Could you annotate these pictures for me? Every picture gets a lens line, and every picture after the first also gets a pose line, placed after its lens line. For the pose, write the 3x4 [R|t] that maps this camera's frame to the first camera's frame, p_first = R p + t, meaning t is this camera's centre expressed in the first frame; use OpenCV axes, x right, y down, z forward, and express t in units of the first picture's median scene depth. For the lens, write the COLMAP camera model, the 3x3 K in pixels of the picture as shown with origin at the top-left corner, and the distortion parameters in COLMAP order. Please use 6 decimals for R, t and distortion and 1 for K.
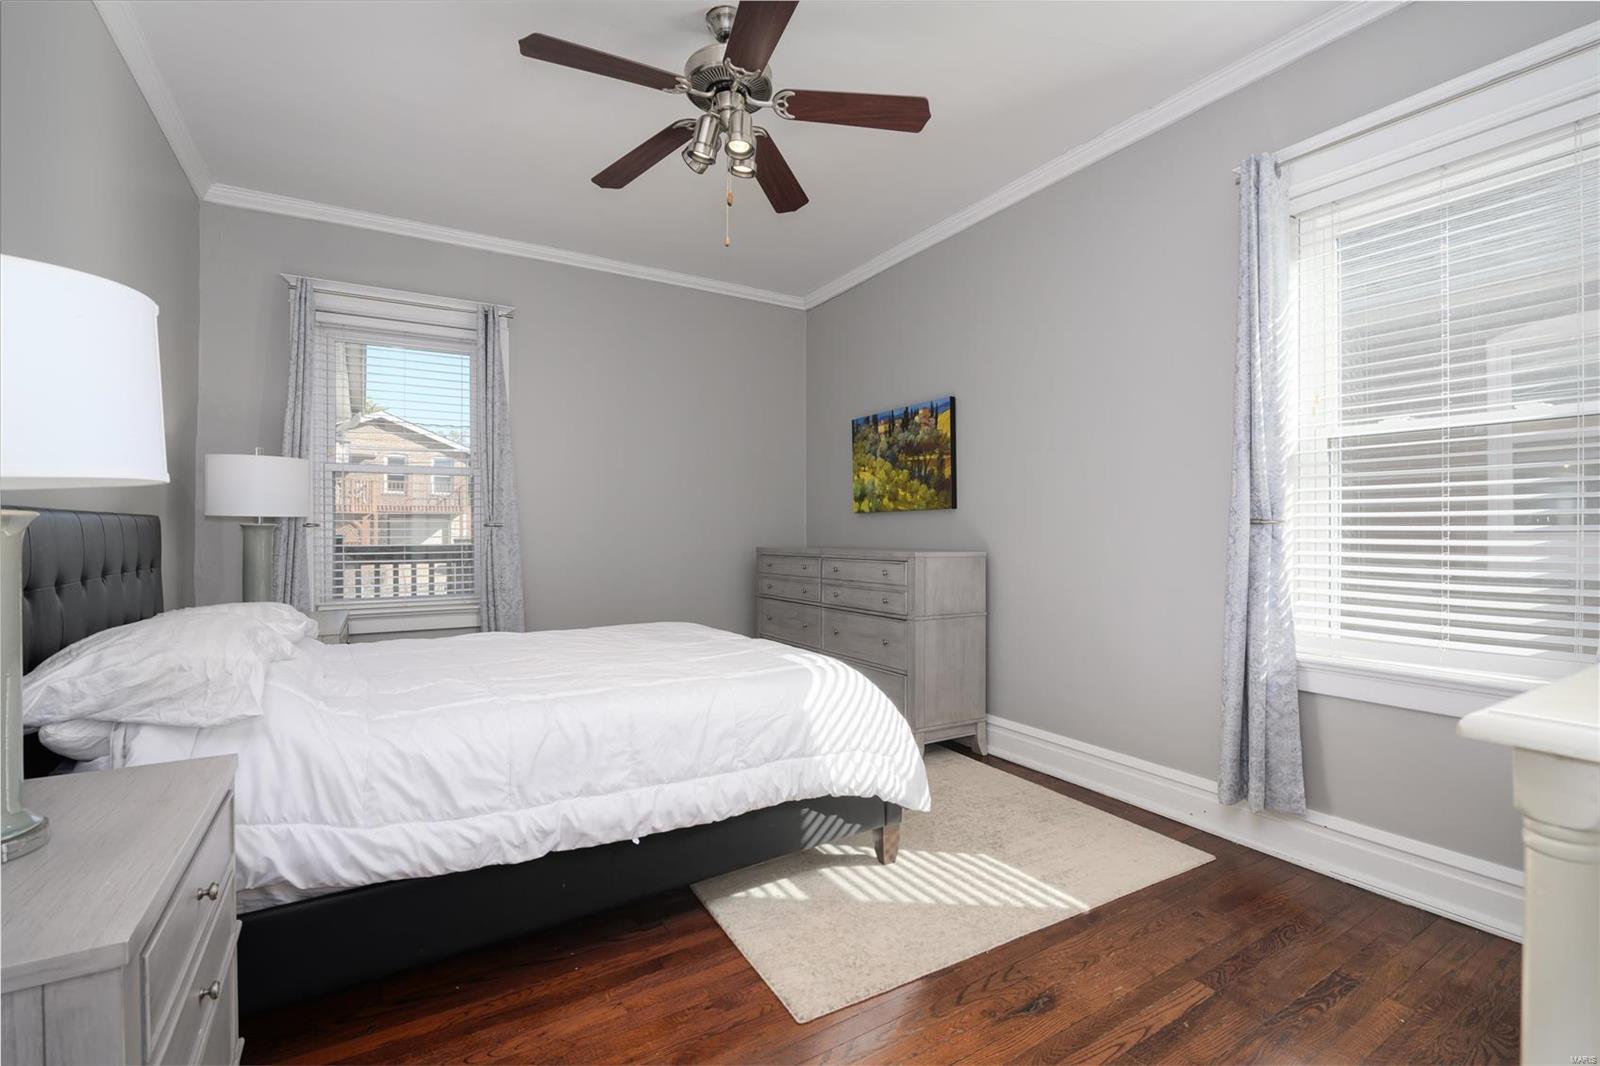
lens RADIAL K [[714.9, 0, 809.3], [0, 714.9, 537.0], [0, 0, 1]] dist [-0.001857, -0.000032]
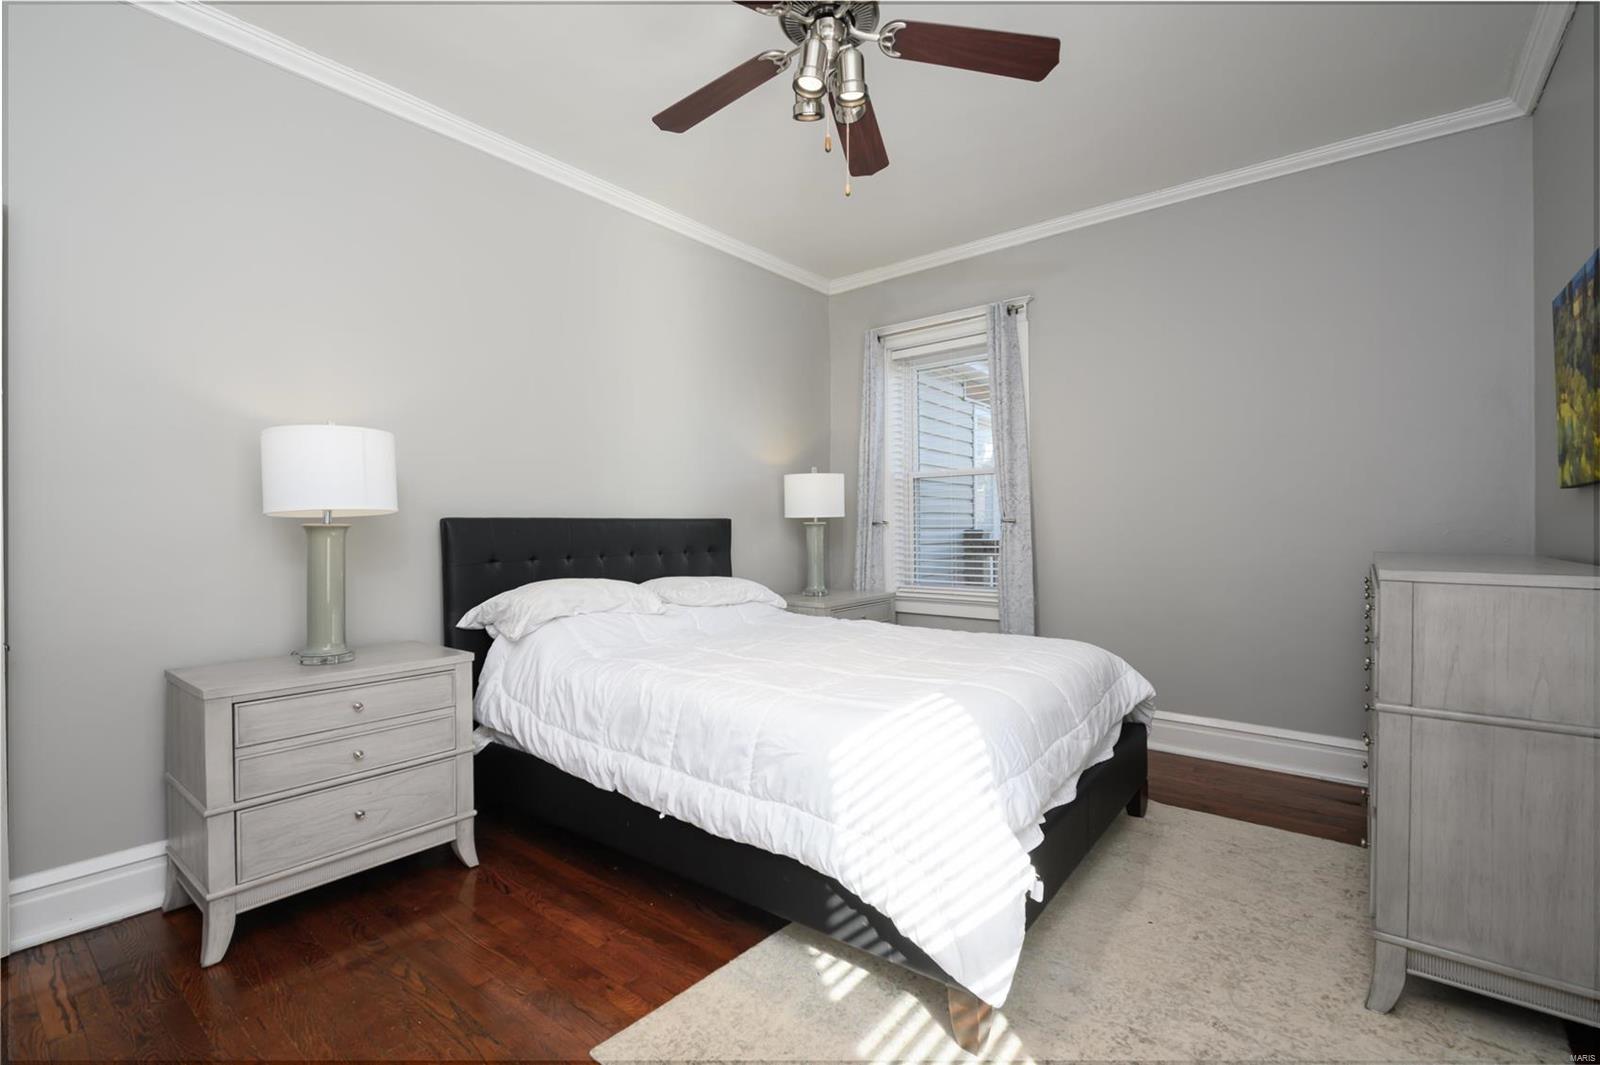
lens RADIAL K [[714.9, 0, 805.5], [0, 714.9, 532.9], [0, 0, 1]] dist [-0.001857, -0.000032]
pose [[0.326350, 0.009162, -0.945205, 0.715586], [-0.002211, 0.999958, 0.008929, -0.014654], [0.945246, -0.000825, 0.326356, 0.708024]]
